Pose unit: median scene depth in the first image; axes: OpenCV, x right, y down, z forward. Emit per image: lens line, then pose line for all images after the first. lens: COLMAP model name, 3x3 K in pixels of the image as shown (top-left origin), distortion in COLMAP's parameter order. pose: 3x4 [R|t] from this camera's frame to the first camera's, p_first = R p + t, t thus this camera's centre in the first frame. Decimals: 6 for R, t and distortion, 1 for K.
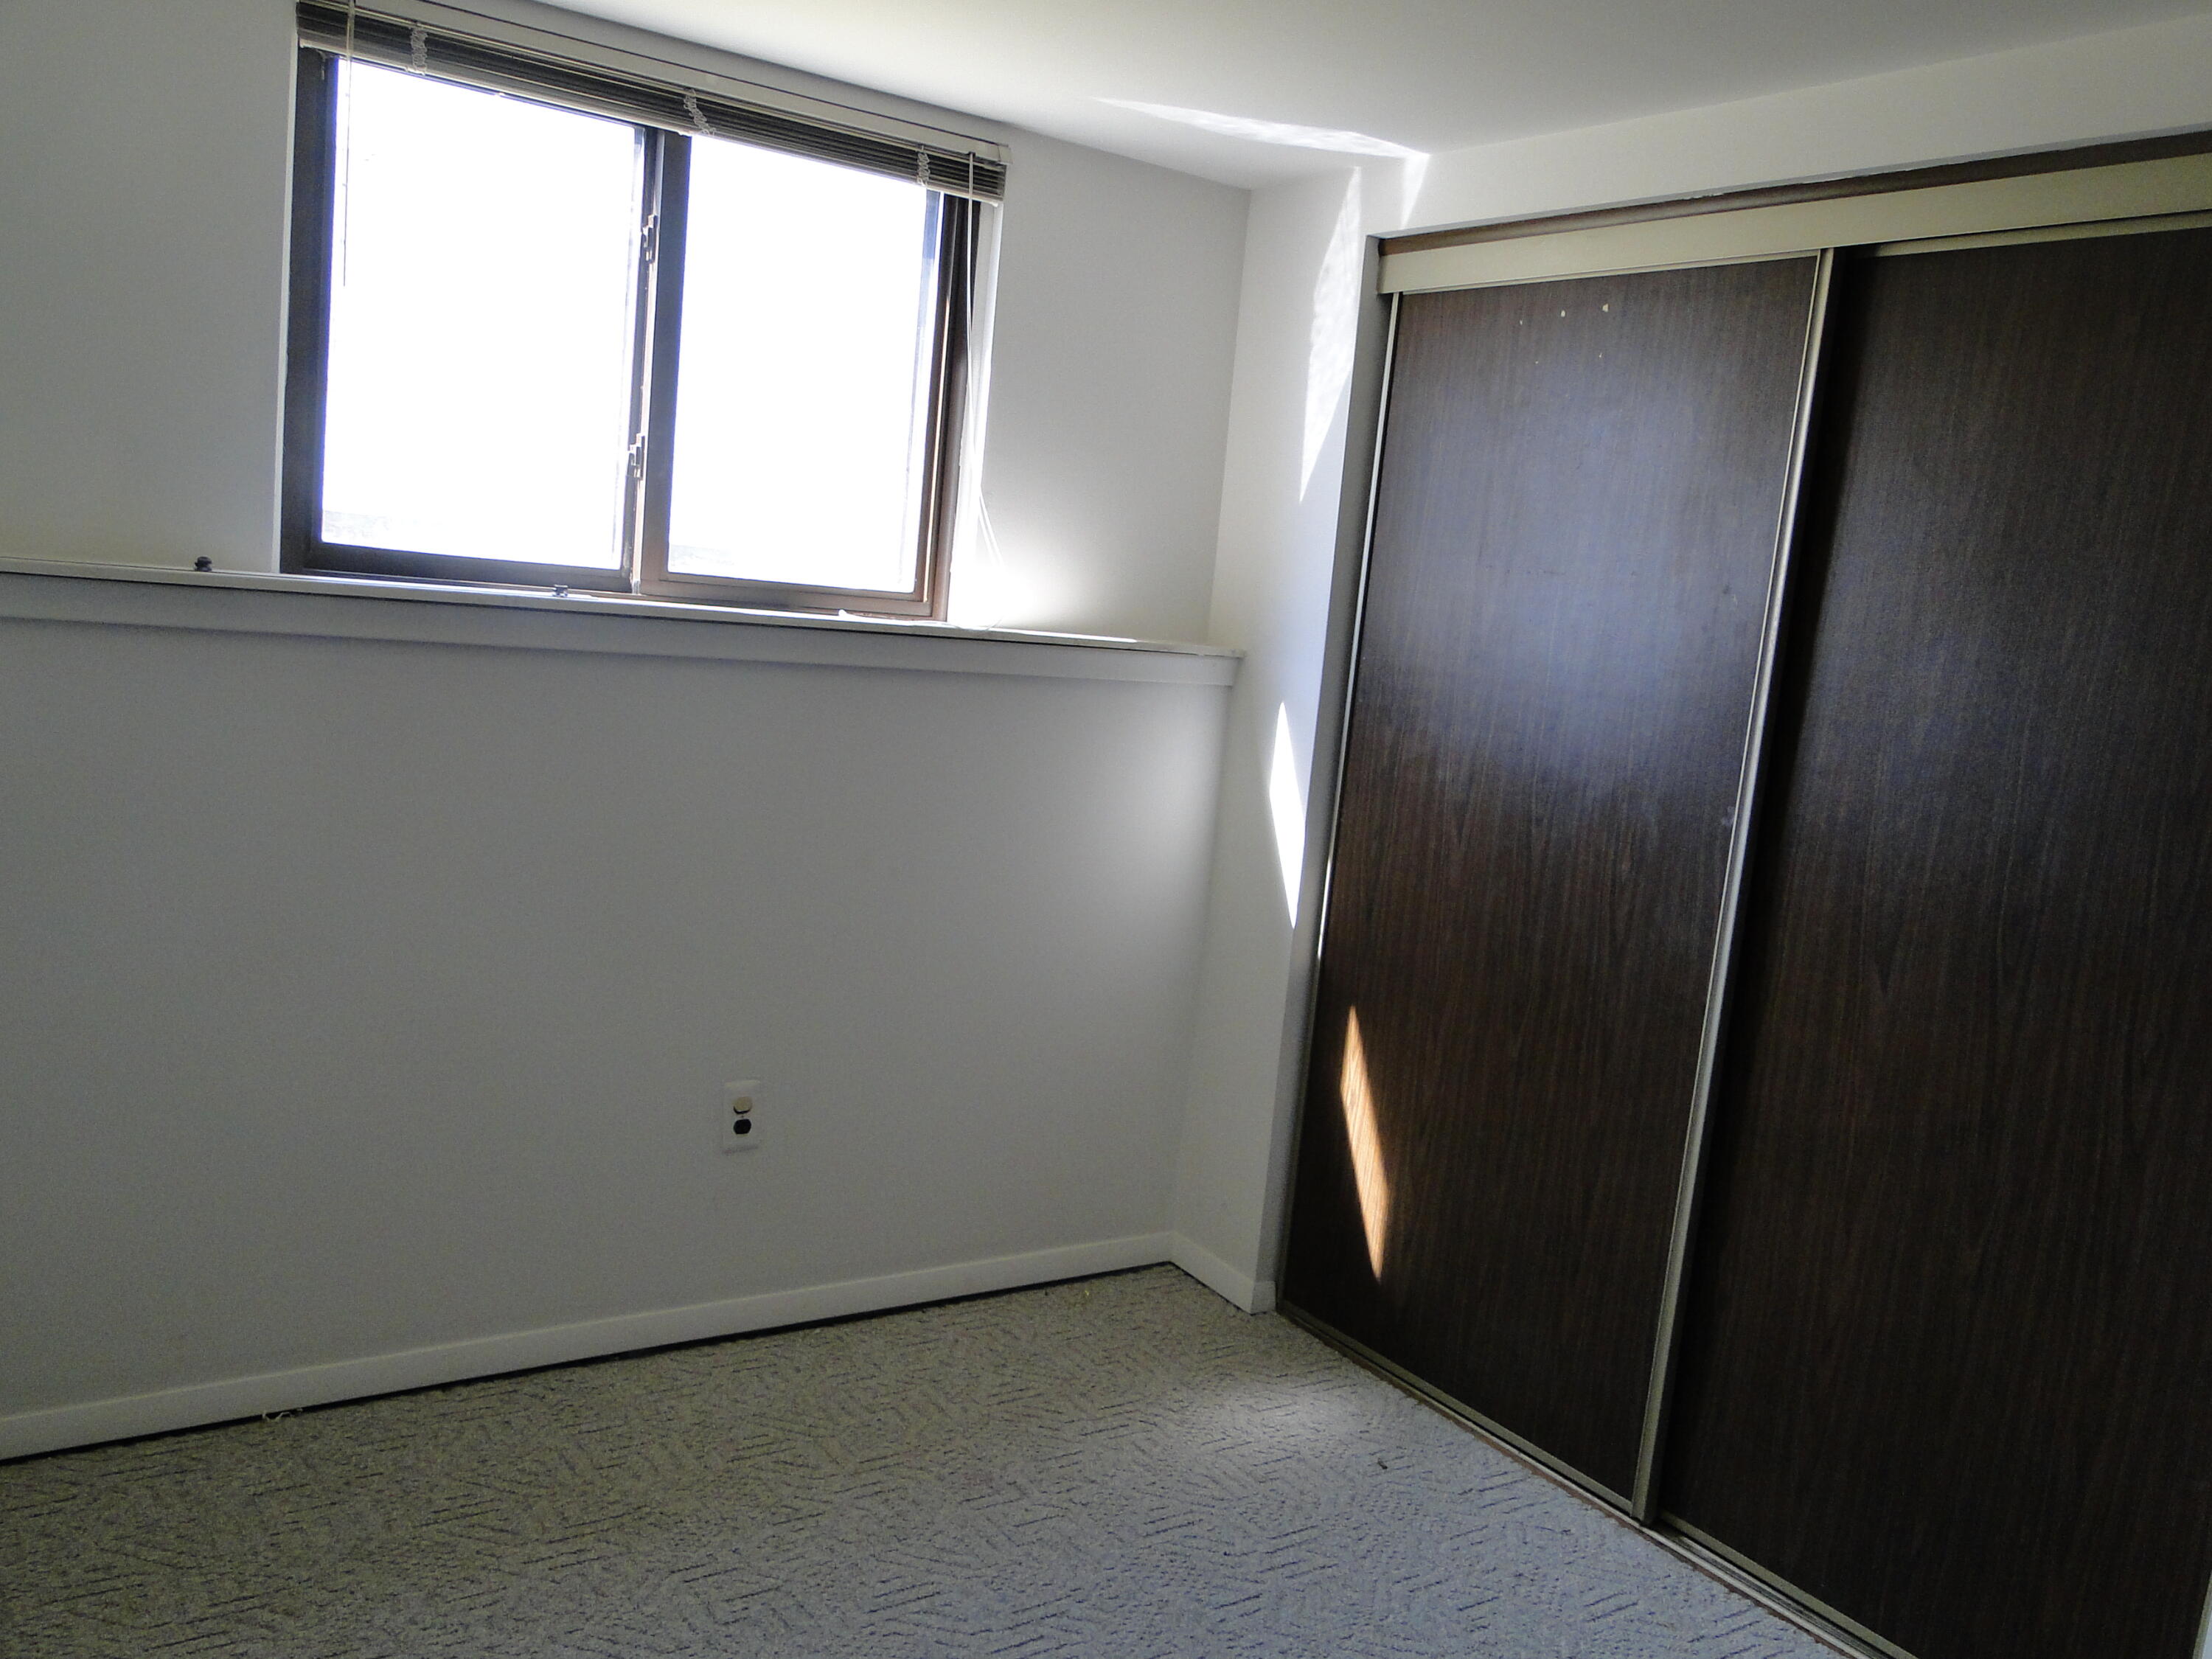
lens RADIAL K [[1830.2, 0, 1104.4], [0, 1830.2, 836.1], [0, 0, 1]] dist [0.005357, -0.000466]
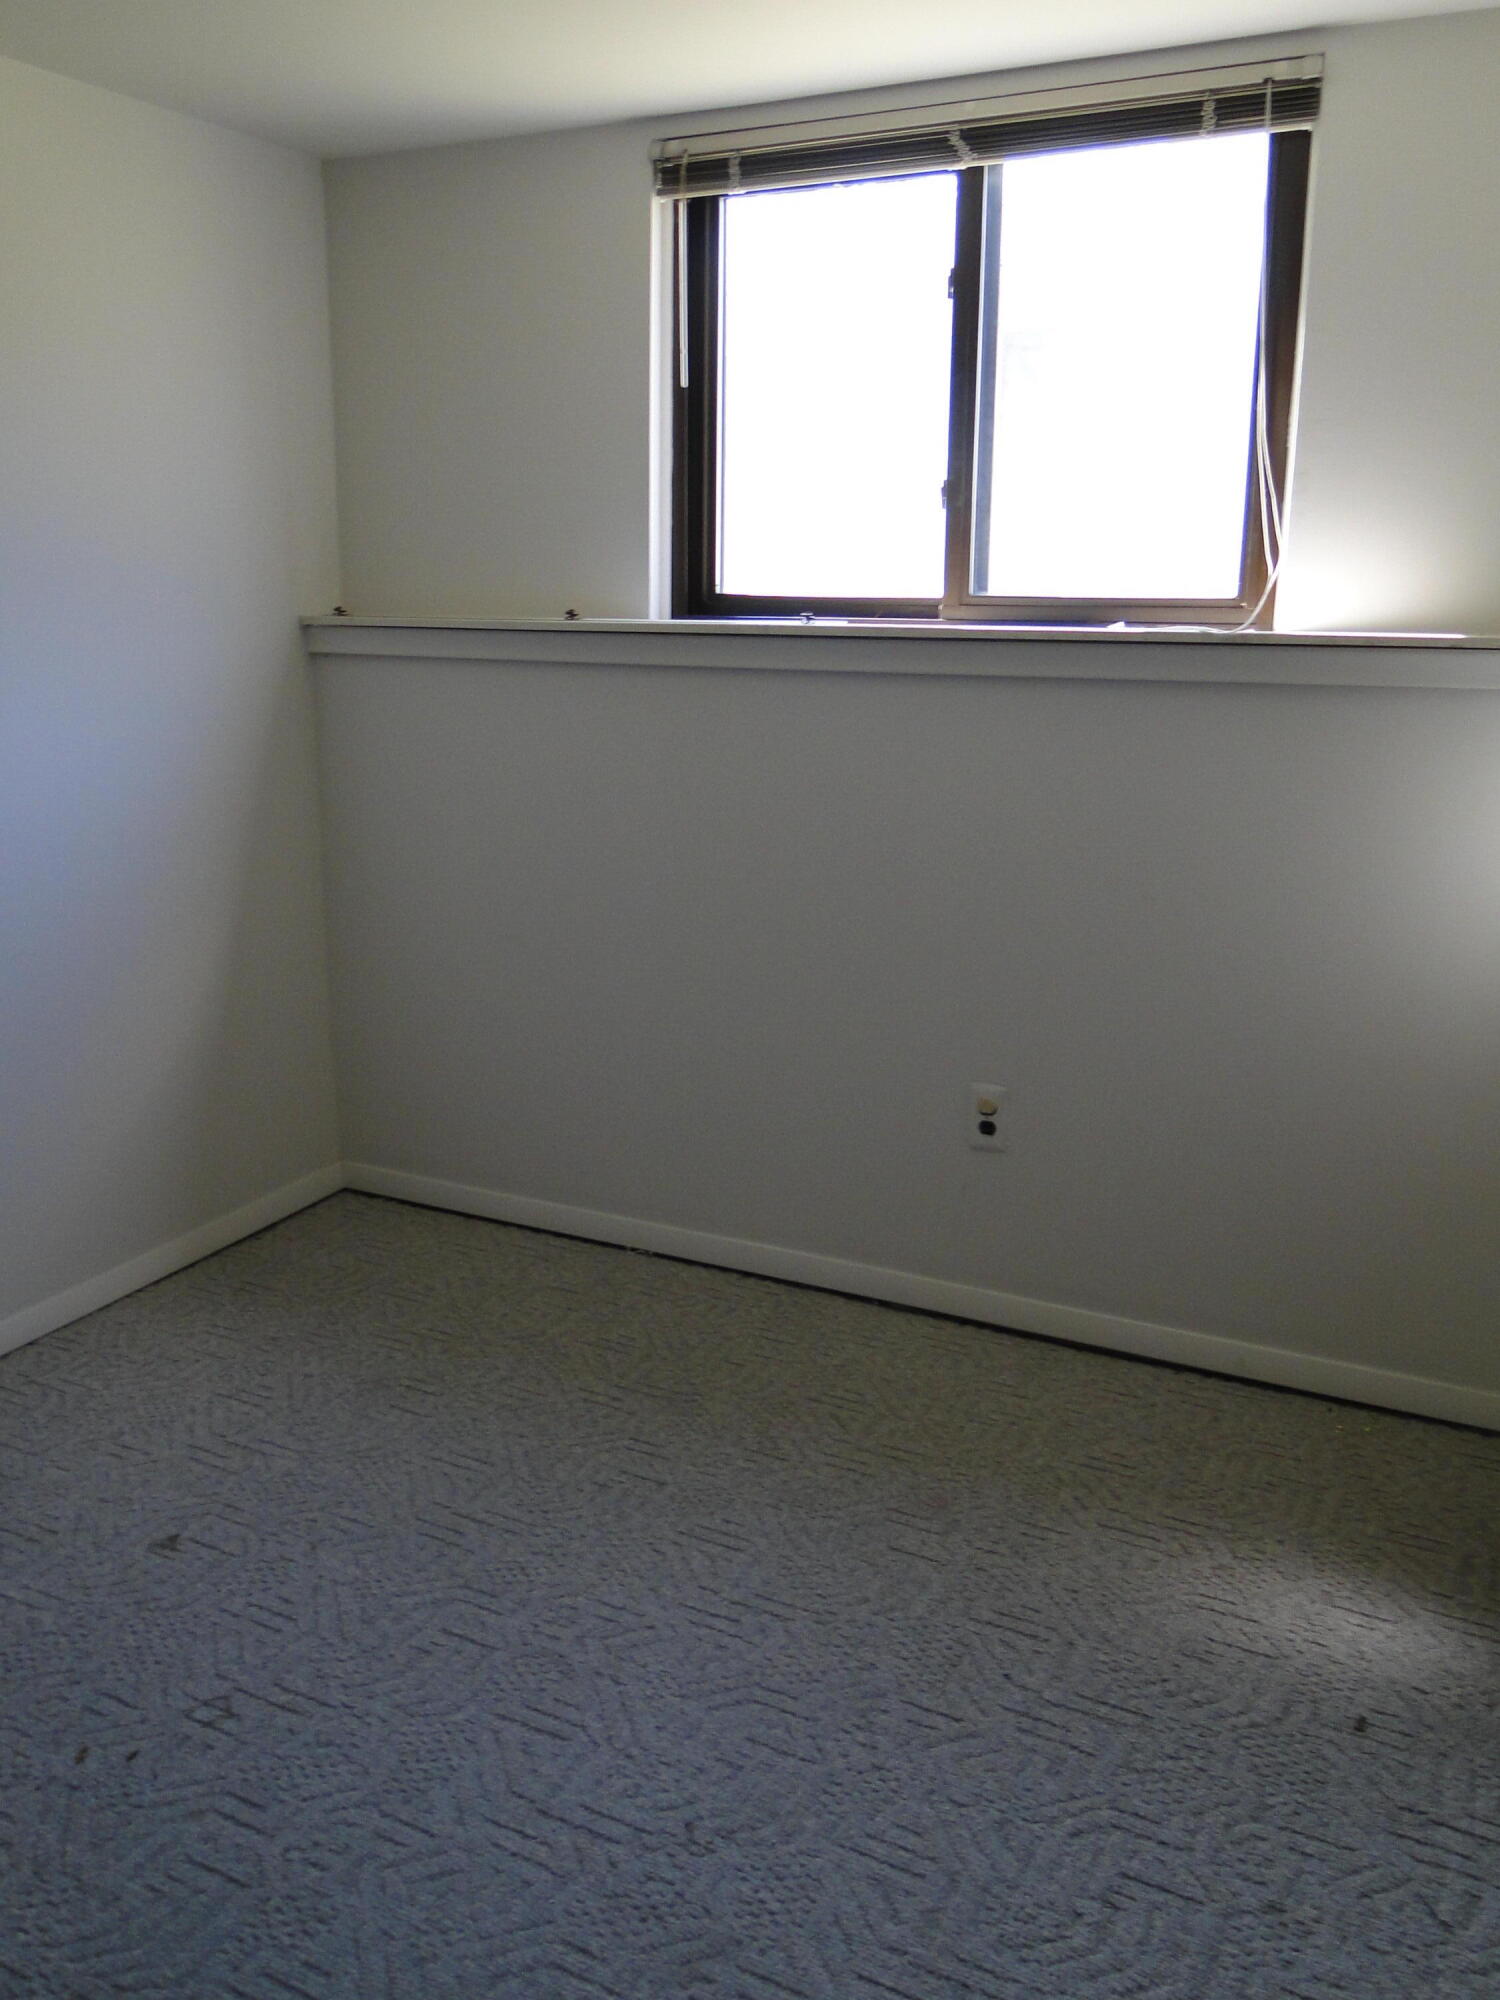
lens RADIAL K [[1724.7, 0, 749.4], [0, 1724.7, 995.4], [0, 0, 1]] dist [0.011385, -0.028414]
pose [[0.454514, 0.123605, -0.882122, 0.605539], [-0.080881, 0.991961, 0.097322, -0.001341], [0.887060, 0.027113, 0.460857, 0.426034]]
